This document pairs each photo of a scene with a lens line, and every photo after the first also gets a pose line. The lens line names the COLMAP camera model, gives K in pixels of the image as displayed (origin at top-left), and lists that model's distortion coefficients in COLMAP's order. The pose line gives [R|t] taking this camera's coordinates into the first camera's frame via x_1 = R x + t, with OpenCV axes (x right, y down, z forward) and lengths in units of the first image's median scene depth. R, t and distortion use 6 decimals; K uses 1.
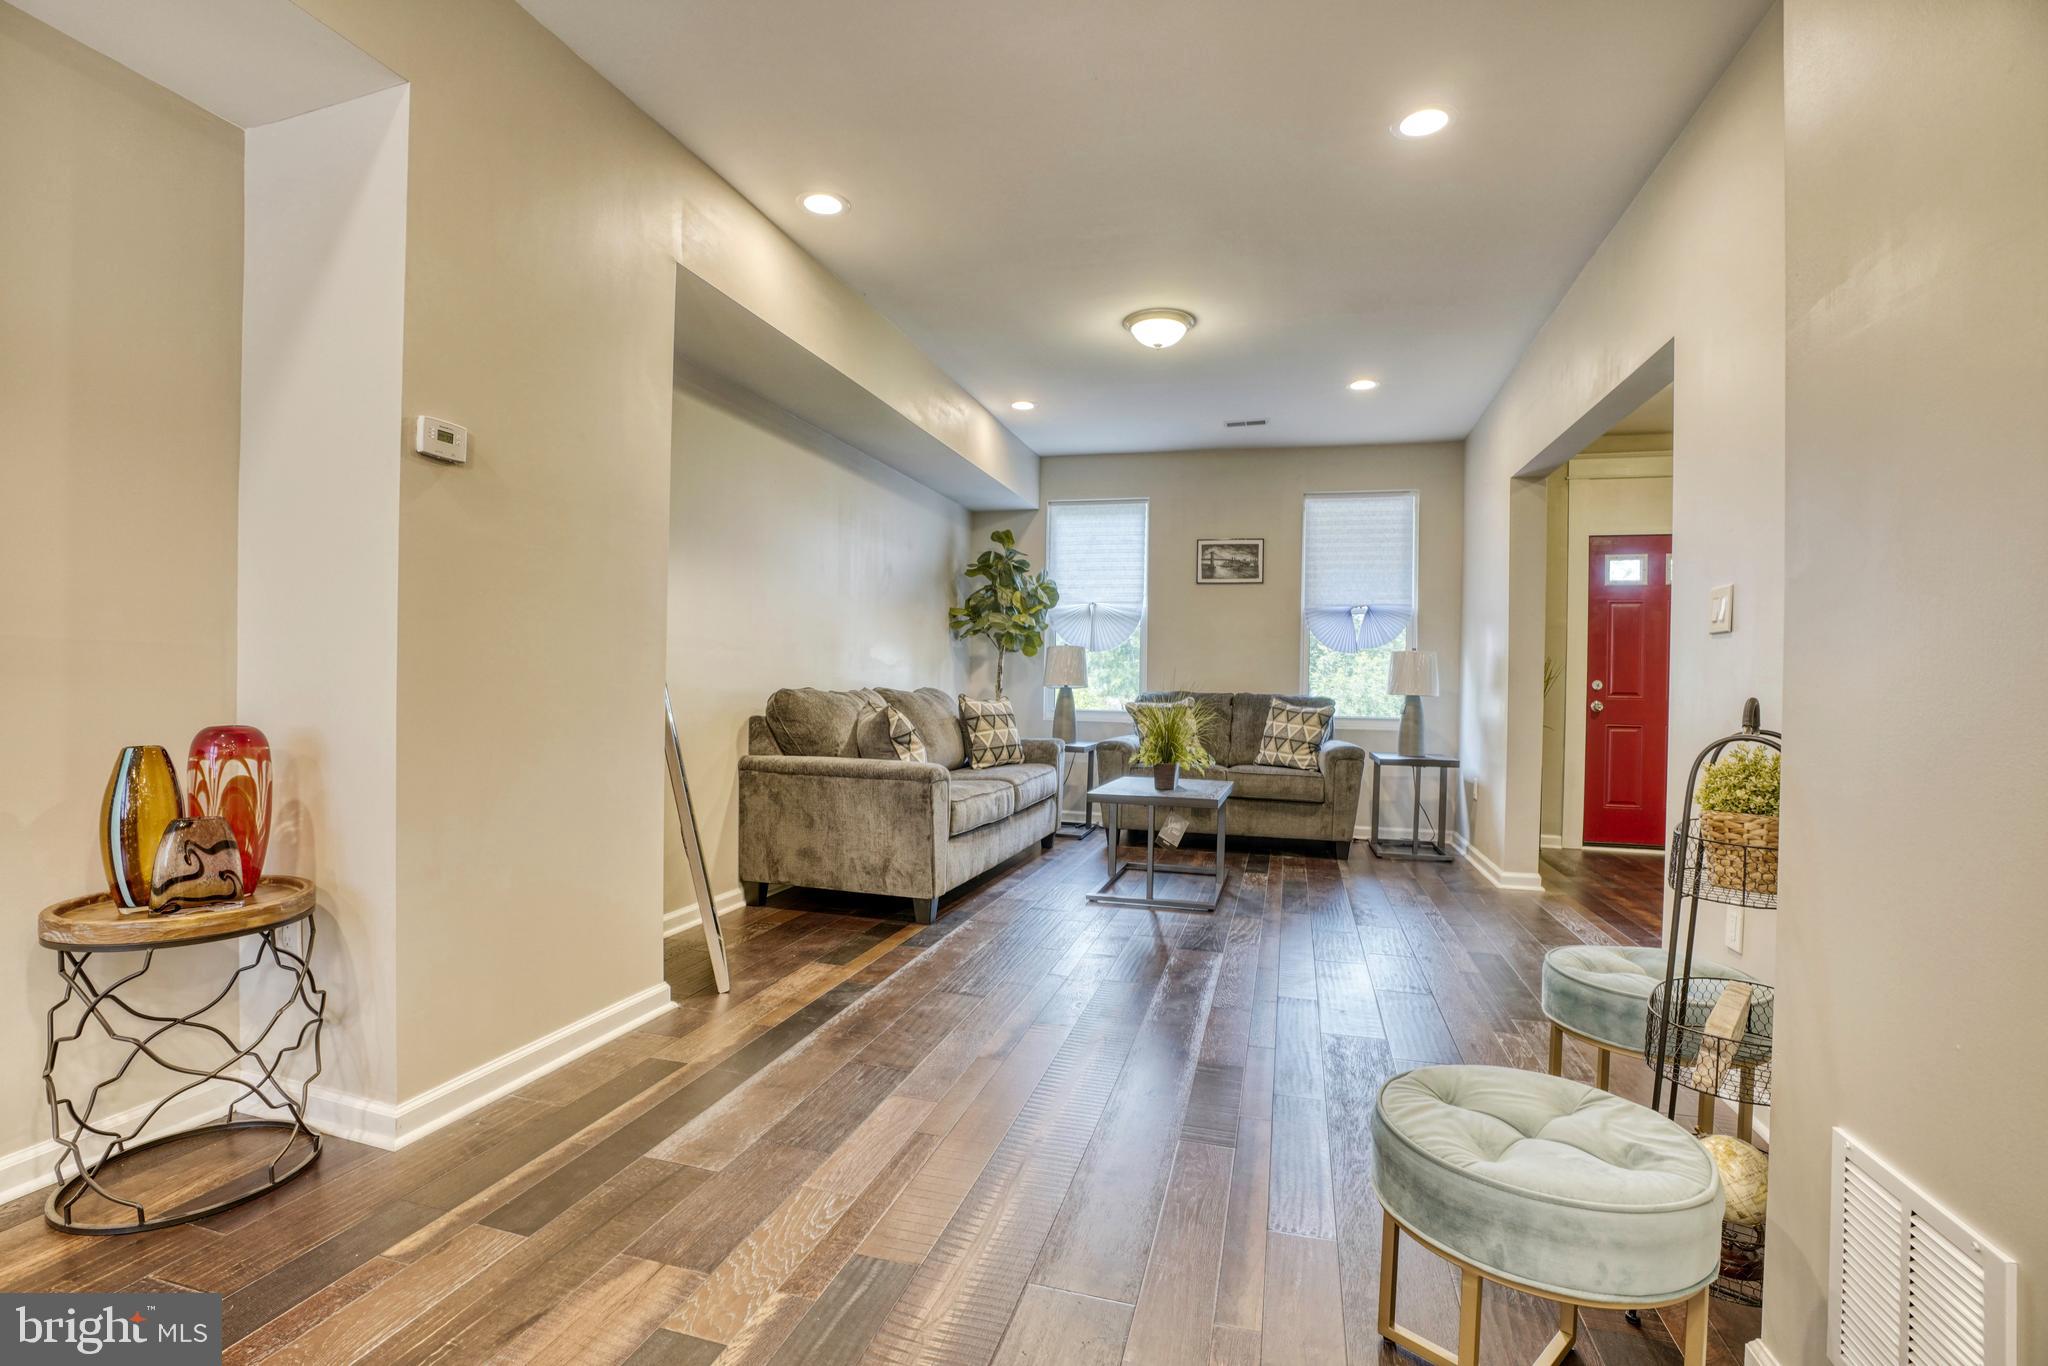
lens RADIAL K [[941.4, 0, 1006.2], [0, 941.4, 692.6], [0, 0, 1]] dist [-0.068930, 0.026062]
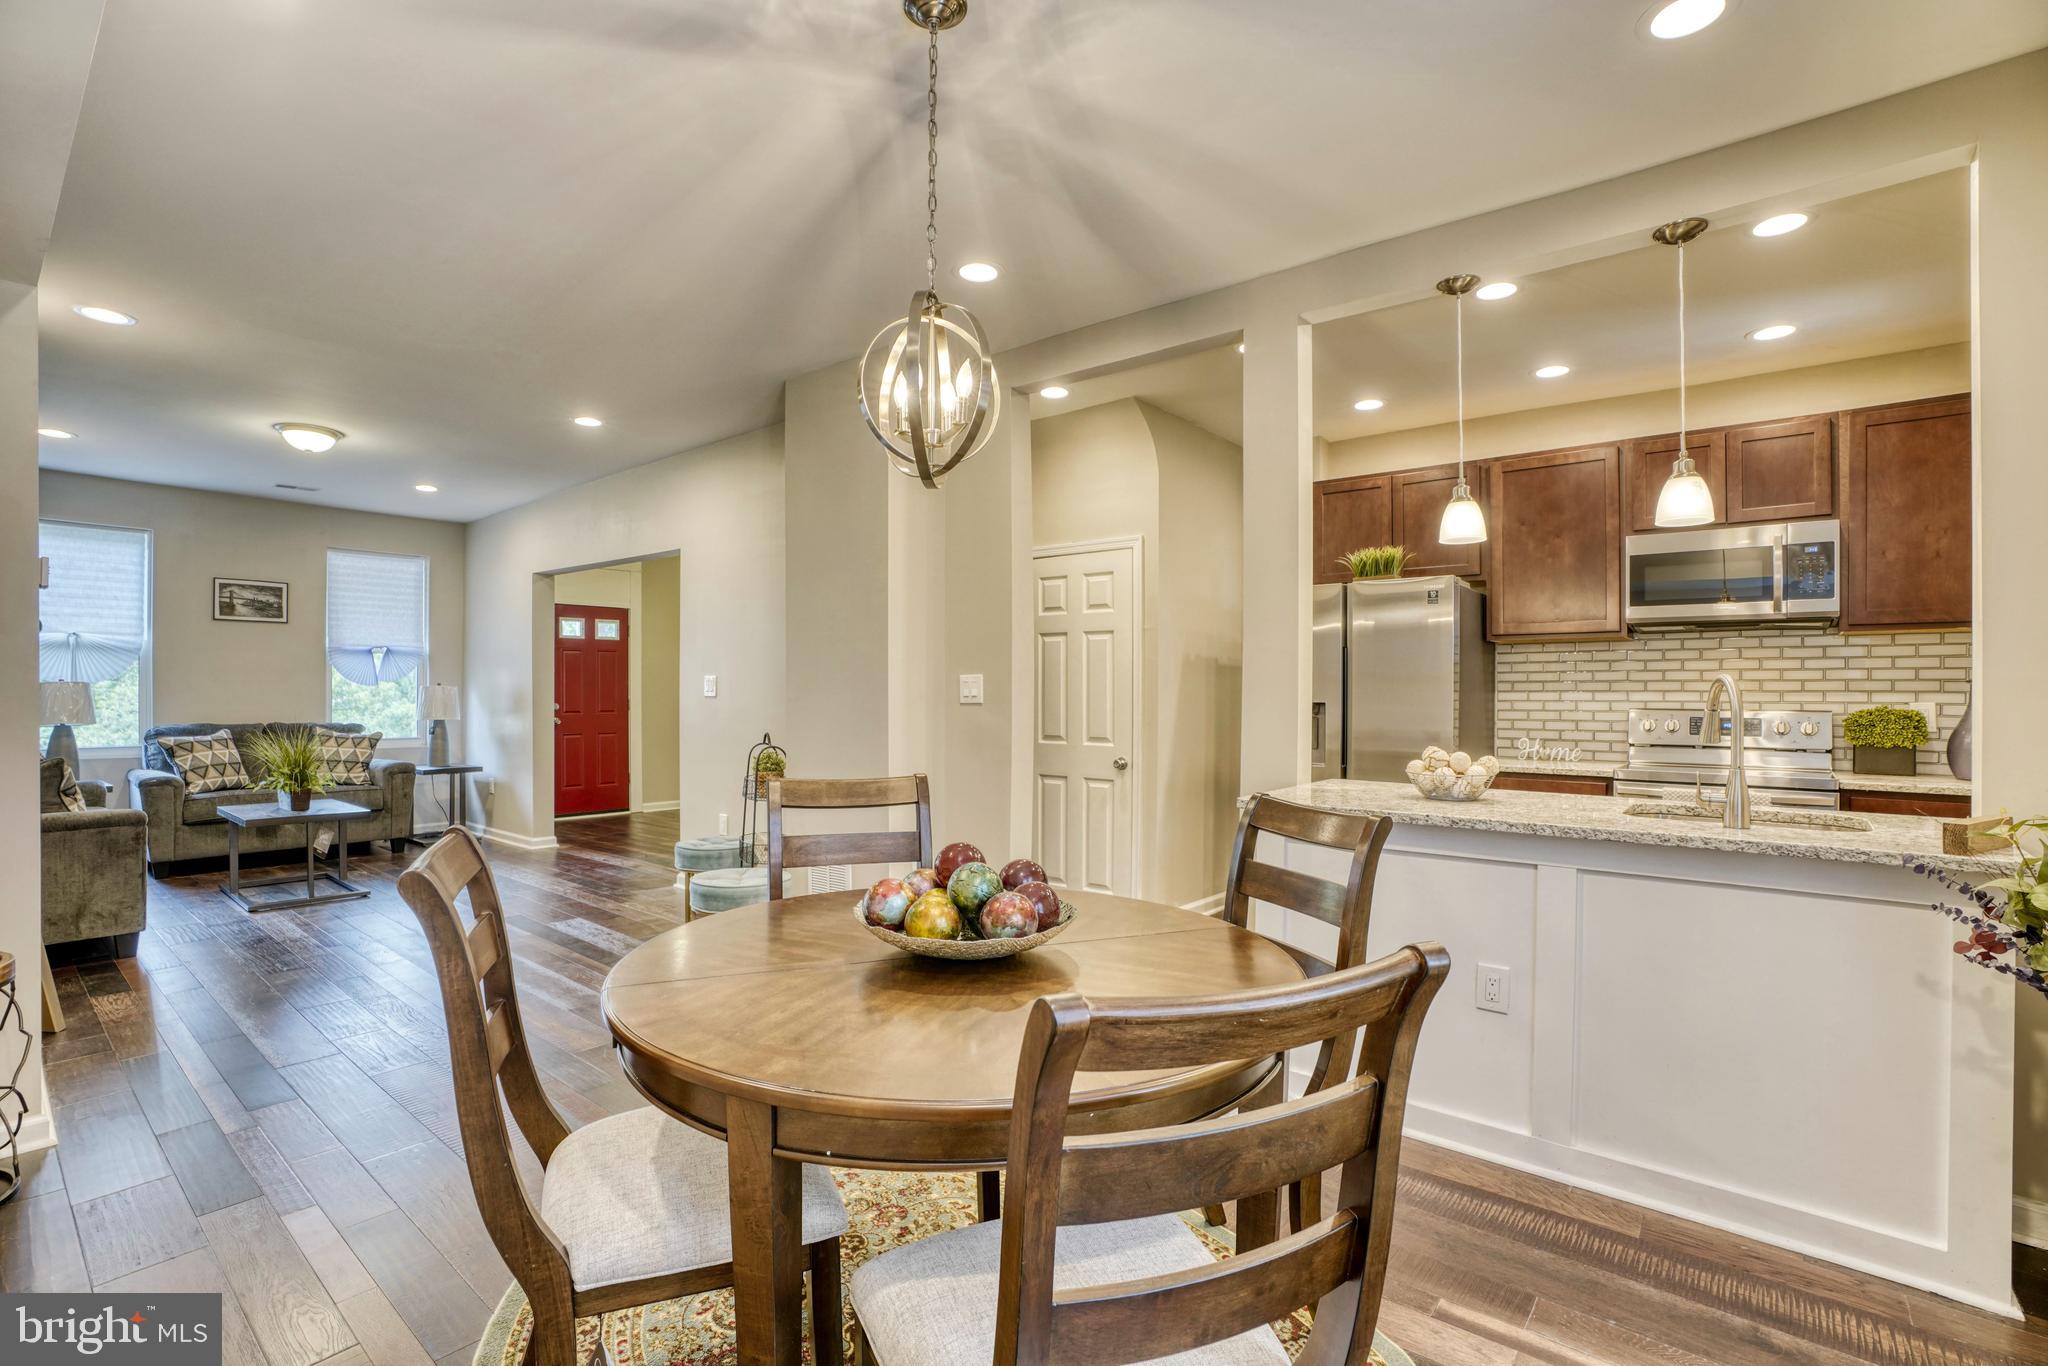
lens RADIAL K [[941.4, 0, 1005.0], [0, 941.4, 694.3], [0, 0, 1]] dist [-0.068930, 0.026062]
pose [[0.396044, -0.019790, 0.918018, -0.433896], [0.016055, 0.999764, 0.014626, -0.038955], [-0.918091, 0.008946, 0.396268, -0.239135]]
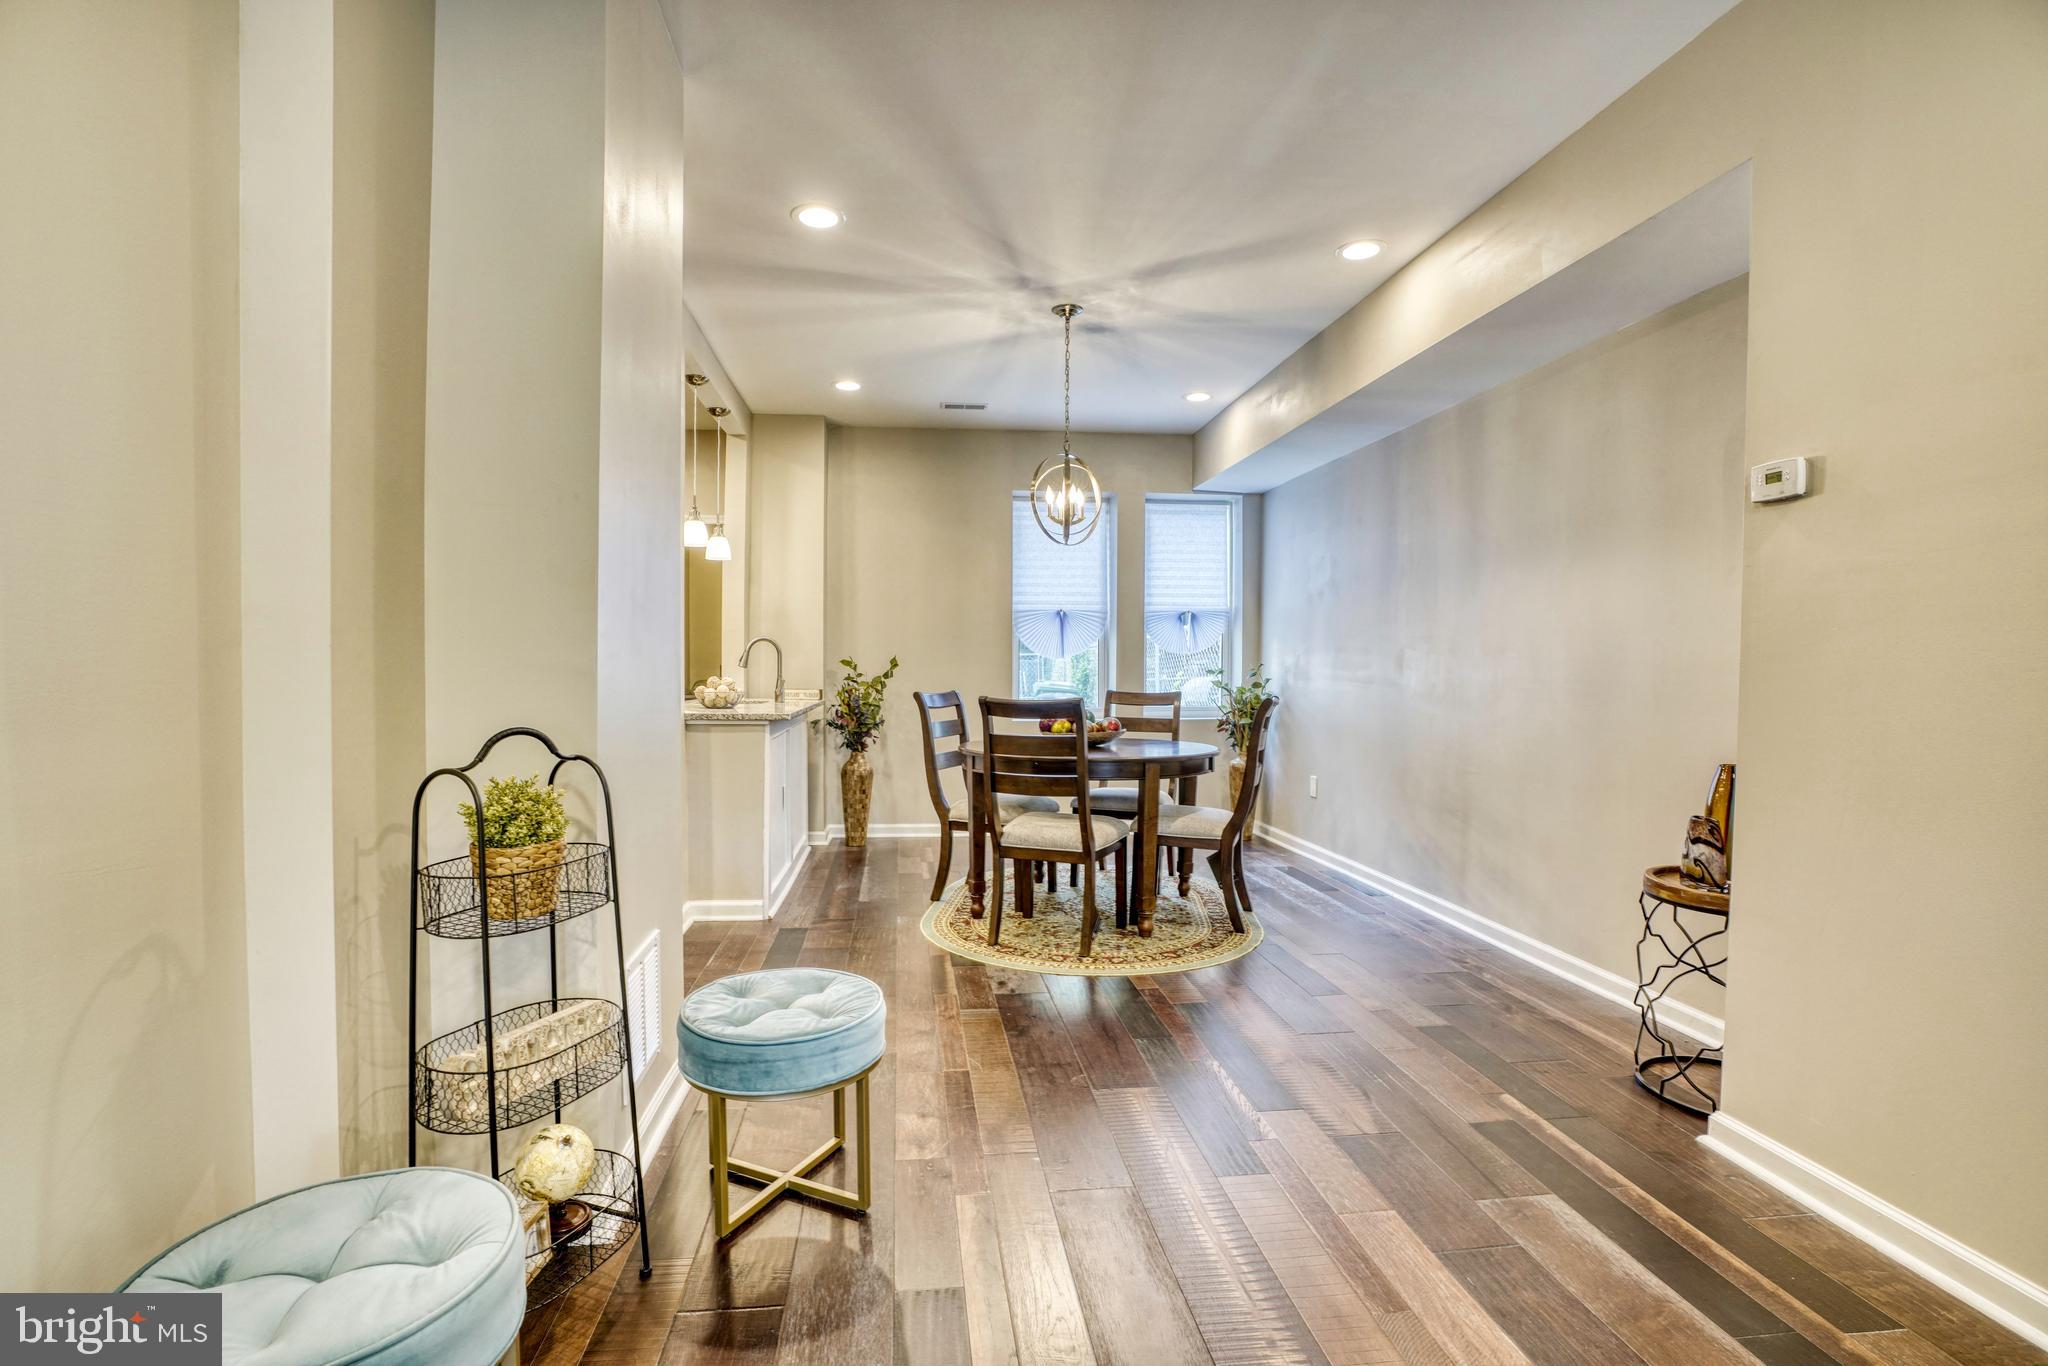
lens RADIAL K [[941.4, 0, 1011.4], [0, 941.4, 691.3], [0, 0, 1]] dist [-0.068930, 0.026062]
pose [[-0.917906, -0.009891, -0.396674, 0.187130], [-0.026023, 0.999038, 0.035307, -0.022298], [0.395943, 0.042732, -0.917280, 0.562553]]
